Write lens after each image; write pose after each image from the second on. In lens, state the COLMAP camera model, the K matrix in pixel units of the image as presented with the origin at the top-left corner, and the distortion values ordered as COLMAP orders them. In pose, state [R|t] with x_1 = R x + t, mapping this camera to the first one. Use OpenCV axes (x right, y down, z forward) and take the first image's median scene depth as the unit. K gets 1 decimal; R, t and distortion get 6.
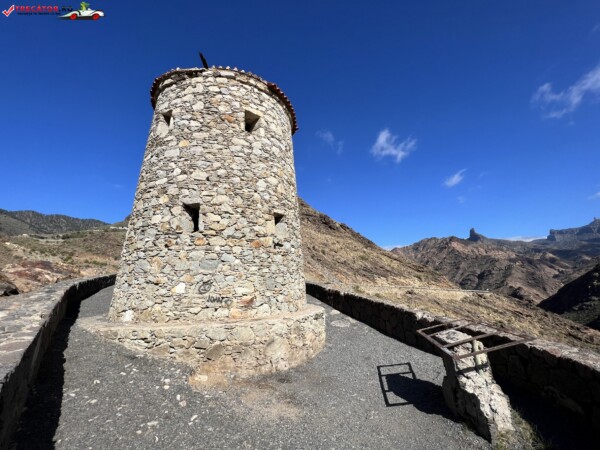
lens RADIAL K [[240.9, 0, 299.6], [0, 240.9, 225.6], [0, 0, 1]] dist [0.001377, 0.000155]
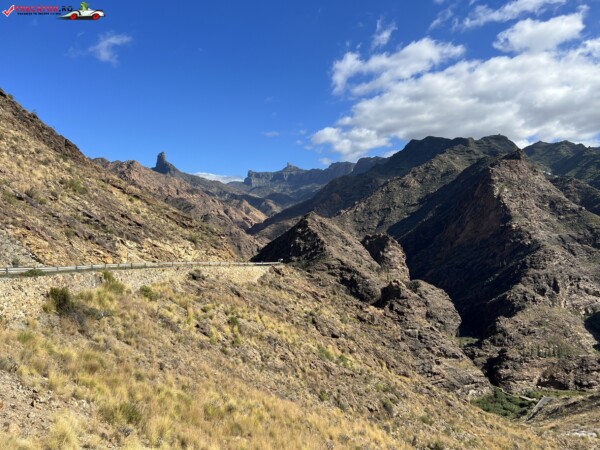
lens RADIAL K [[452.5, 0, 303.3], [0, 452.5, 223.7], [0, 0, 1]] dist [0.056003, -0.067429]
pose [[0.588445, 0.024936, 0.808152, -0.074228], [-0.184247, 0.977362, 0.104000, 0.055569], [-0.787264, -0.210098, 0.579719, 0.337123]]
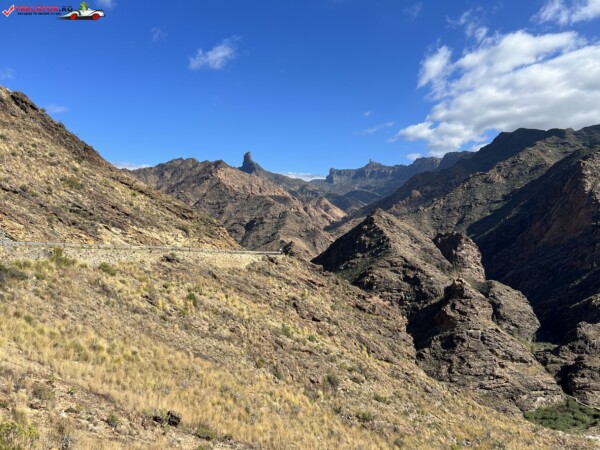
lens RADIAL K [[453.5, 0, 303.1], [0, 453.5, 227.9], [0, 0, 1]] dist [0.056473, -0.067274]
pose [[0.726019, 0.019015, 0.687412, 0.002994], [-0.167941, 0.974253, 0.150423, 0.019676], [-0.666853, -0.224655, 0.710519, 0.125369]]
